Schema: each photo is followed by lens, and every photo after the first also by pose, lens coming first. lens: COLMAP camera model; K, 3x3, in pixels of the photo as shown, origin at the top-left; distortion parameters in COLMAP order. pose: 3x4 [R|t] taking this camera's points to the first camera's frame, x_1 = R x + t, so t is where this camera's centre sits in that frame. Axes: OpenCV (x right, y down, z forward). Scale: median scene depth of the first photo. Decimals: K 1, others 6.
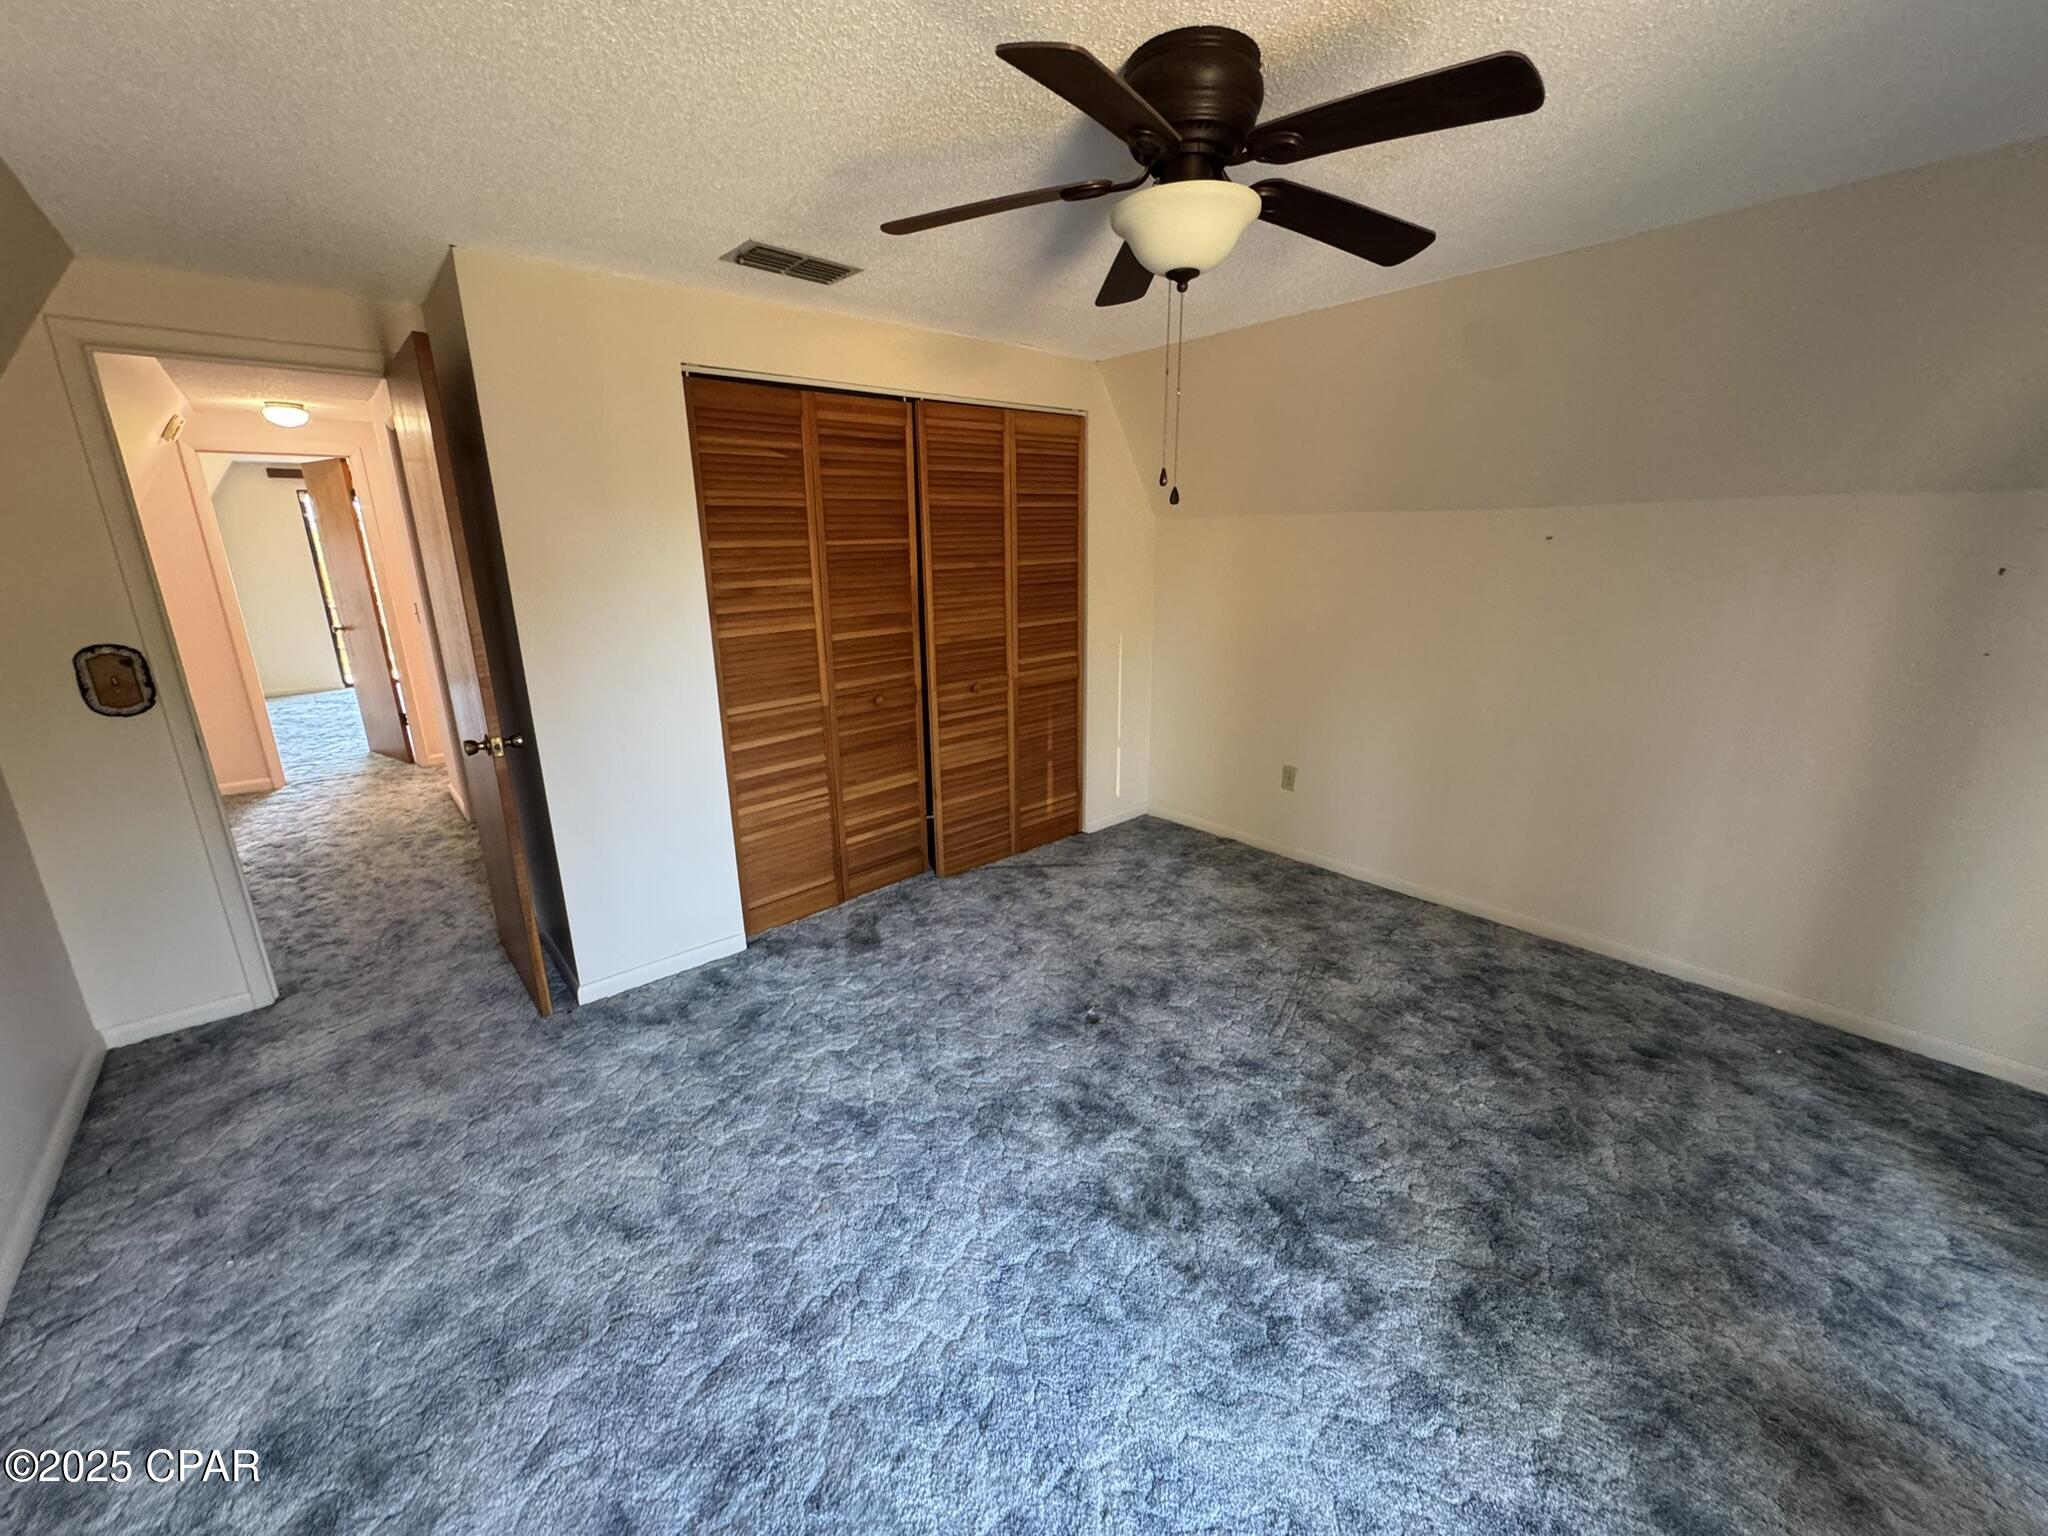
lens RADIAL K [[814.4, 0, 1014.0], [0, 814.4, 758.5], [0, 0, 1]] dist [-0.006480, 0.001307]
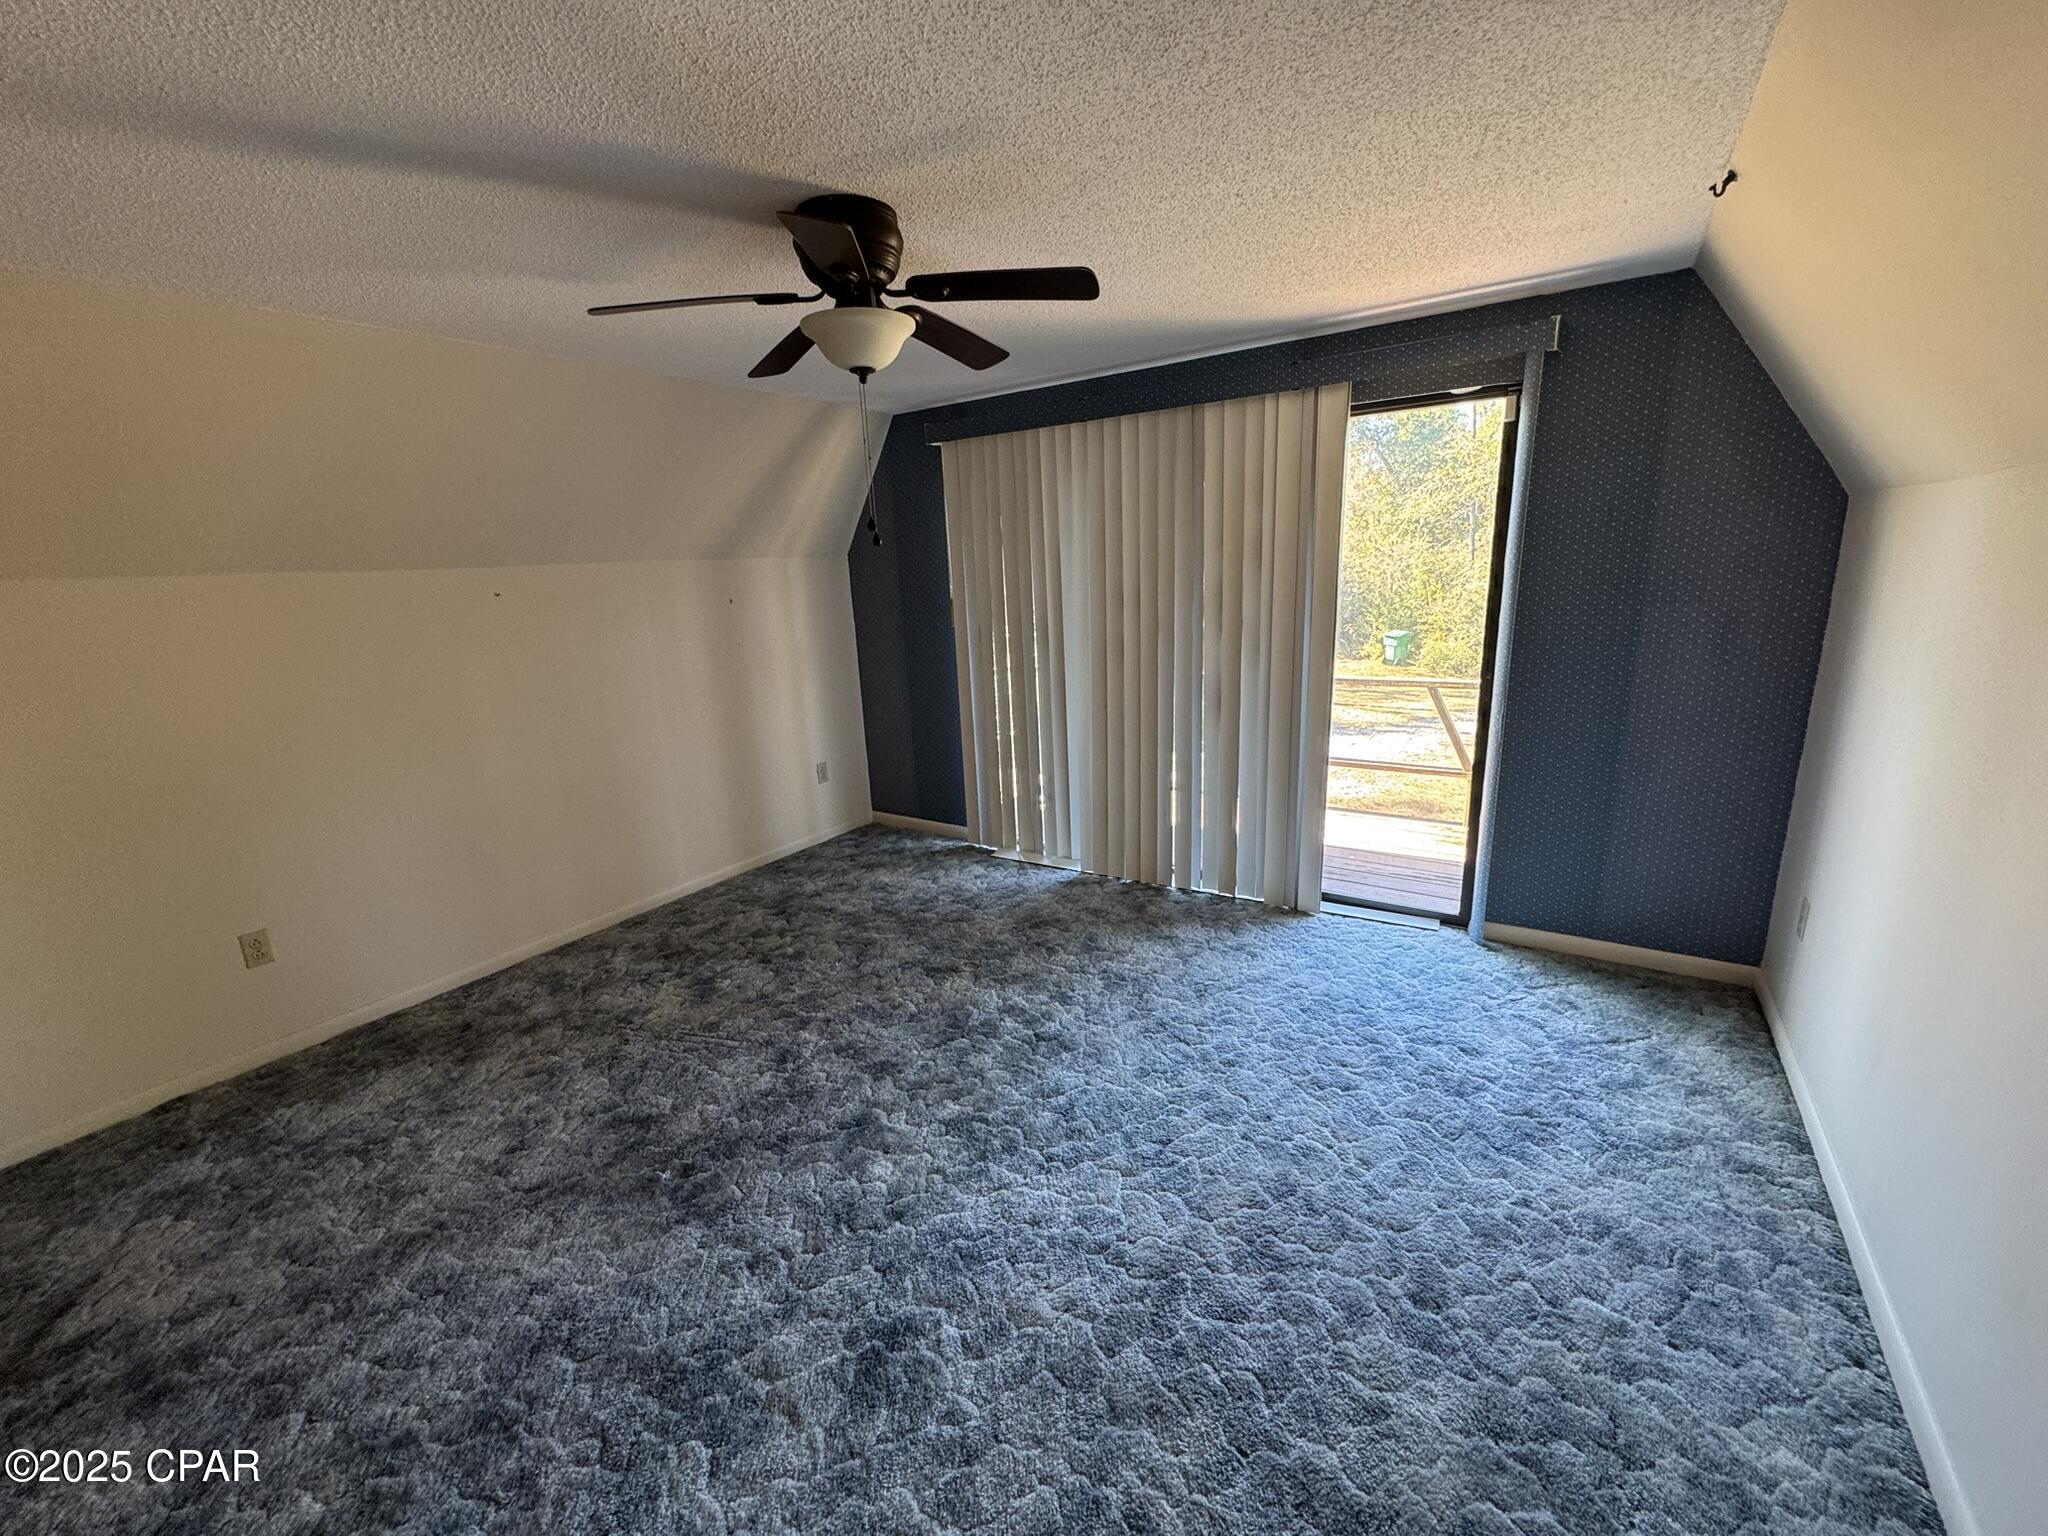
lens RADIAL K [[814.4, 0, 1021.3], [0, 814.4, 773.8], [0, 0, 1]] dist [-0.006480, 0.001307]
pose [[-0.268915, -0.216510, 0.938514, -0.738532], [0.298511, 0.907693, 0.294933, -0.196702], [-0.915738, 0.359469, -0.179461, 0.760339]]
